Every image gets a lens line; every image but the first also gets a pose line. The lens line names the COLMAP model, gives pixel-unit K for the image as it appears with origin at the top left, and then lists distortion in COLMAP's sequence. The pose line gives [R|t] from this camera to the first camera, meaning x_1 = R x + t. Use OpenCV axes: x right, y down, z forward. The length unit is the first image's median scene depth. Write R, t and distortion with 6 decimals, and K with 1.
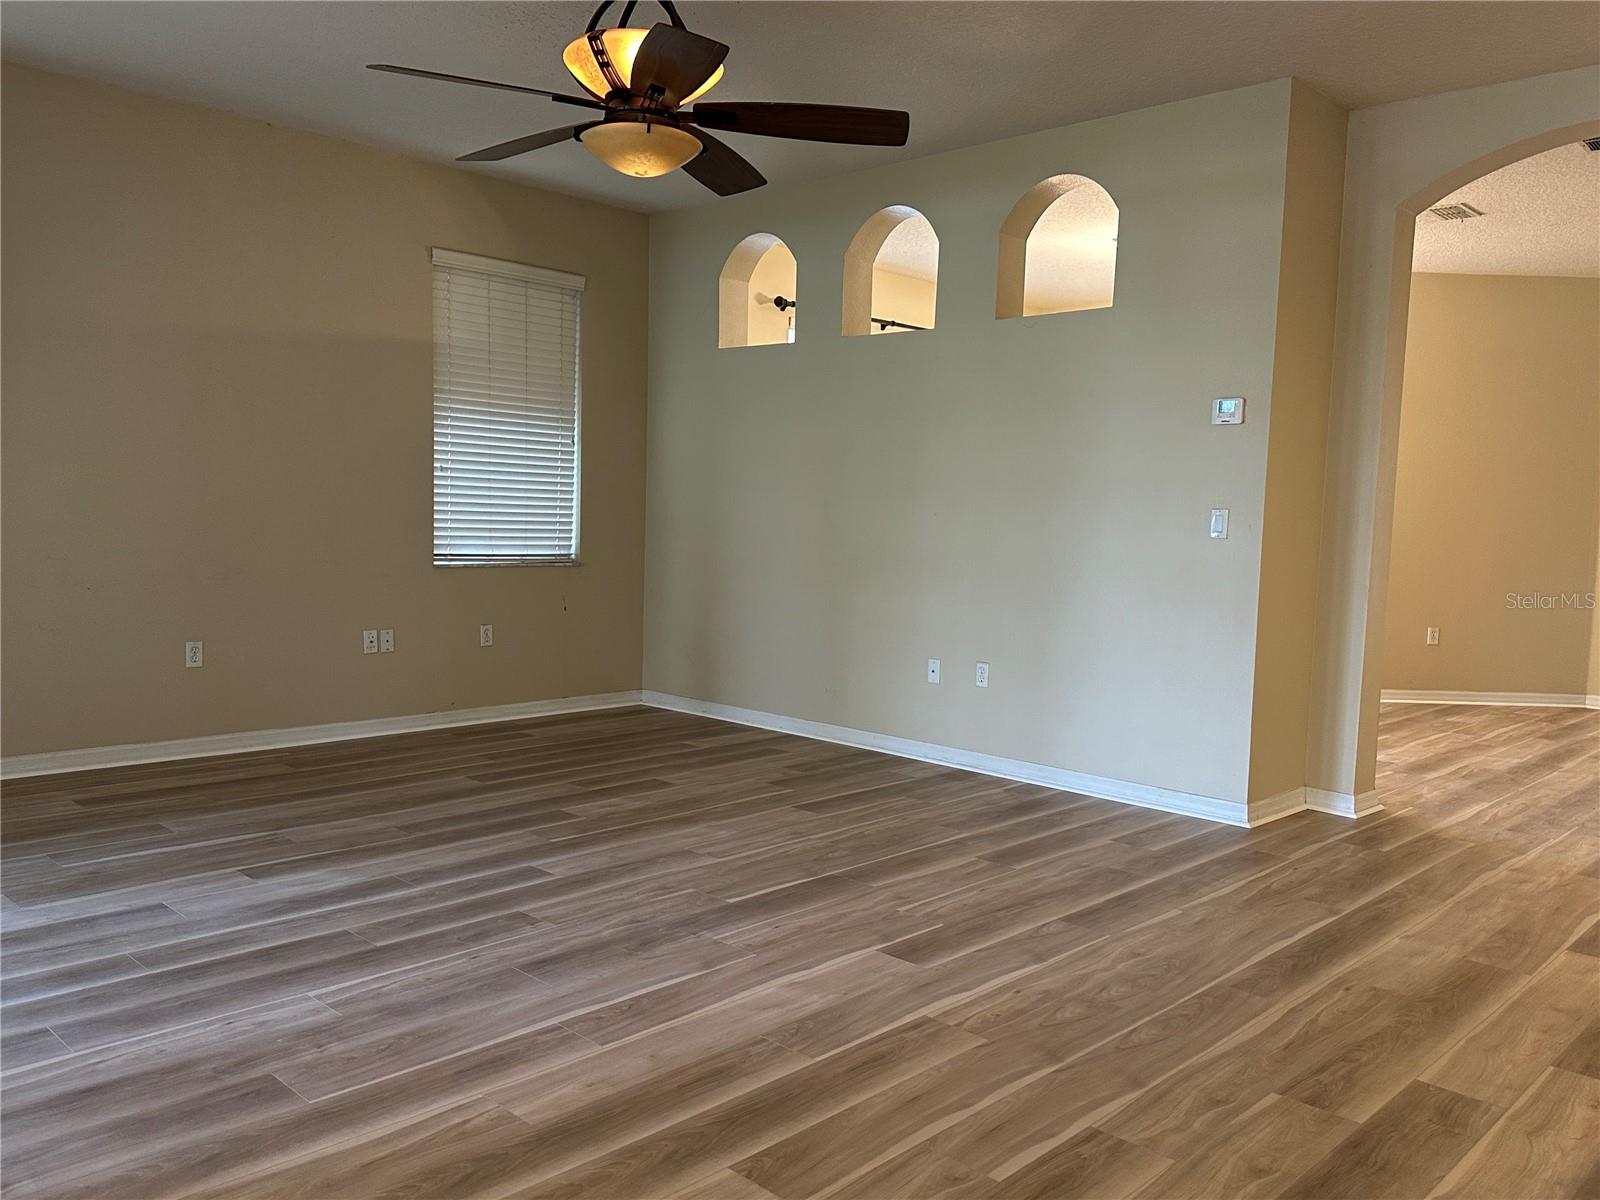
lens RADIAL K [[1258.6, 0, 843.9], [0, 1258.6, 604.0], [0, 0, 1]] dist [0.187000, -0.289307]
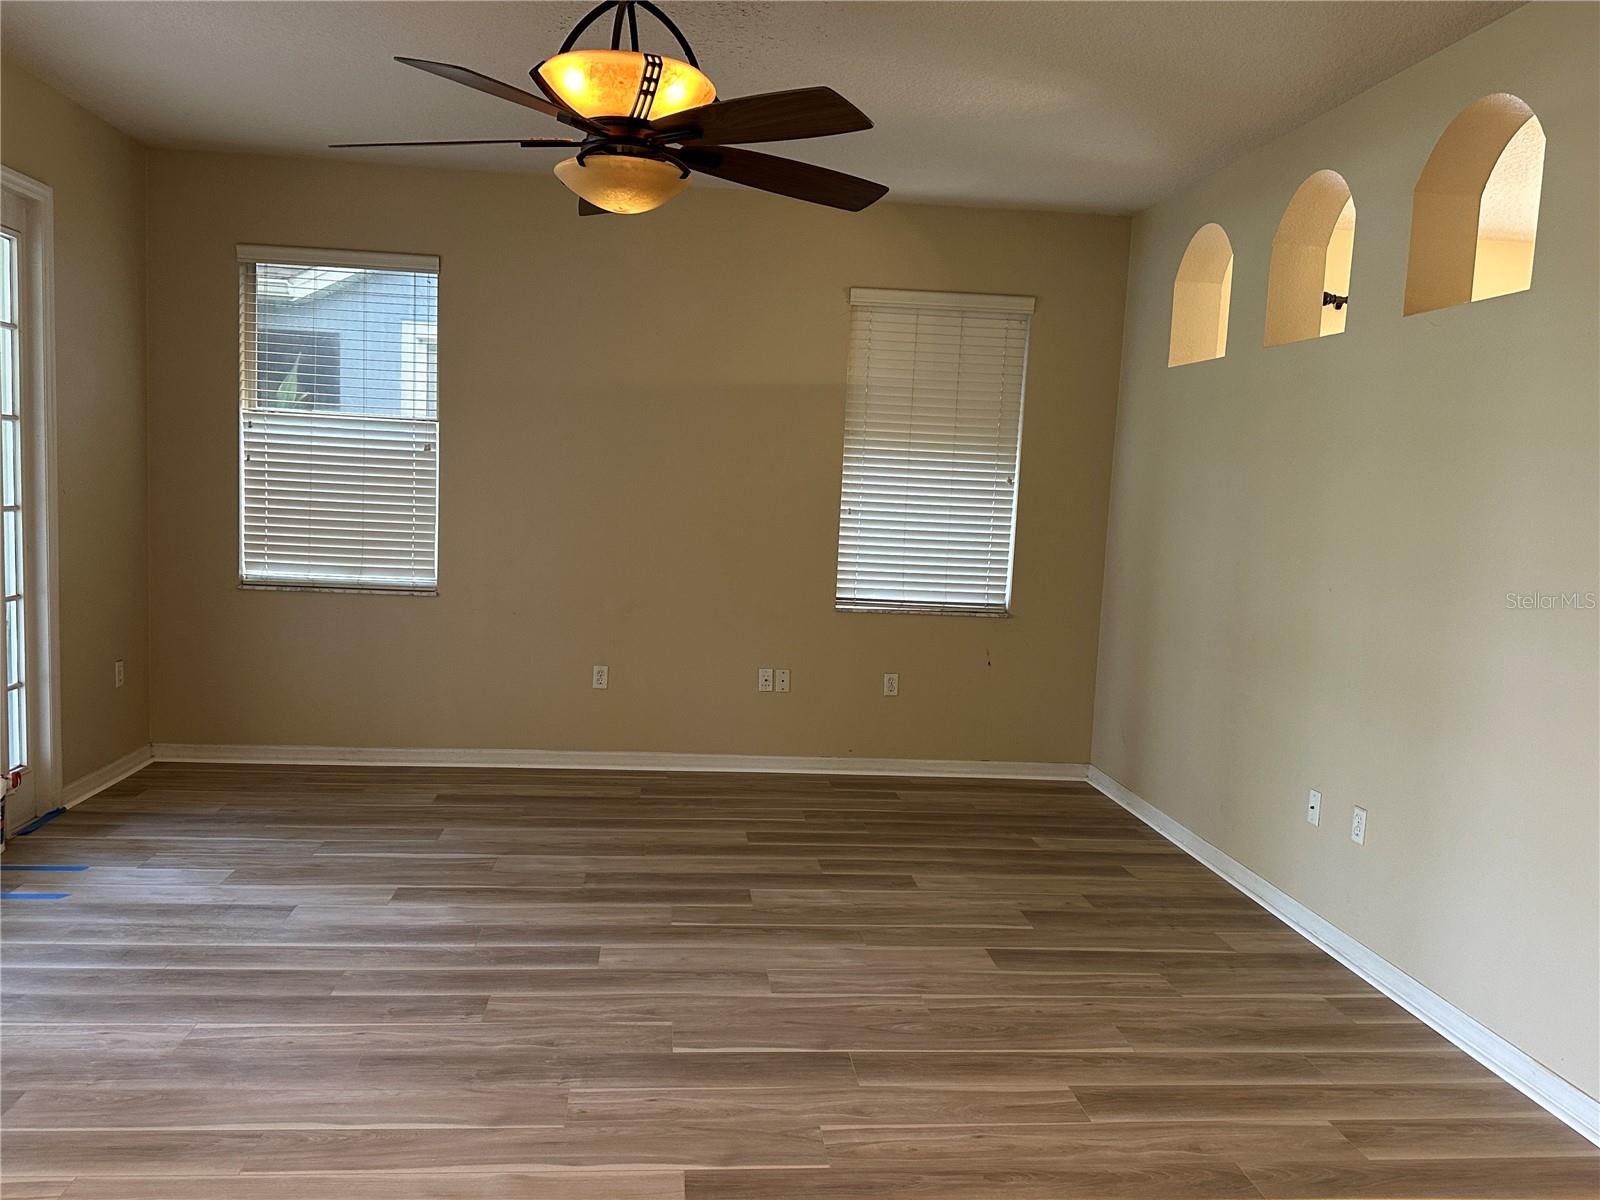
lens RADIAL K [[1292.0, 0, 800.0], [0, 1292.0, 600.0], [0, 0, 1]] dist [0.142508, -0.254950]
pose [[0.757535, 0.067303, -0.649316, 0.422002], [-0.075868, 0.997008, 0.014829, -0.068533], [0.648371, 0.038028, 0.760374, 0.307652]]
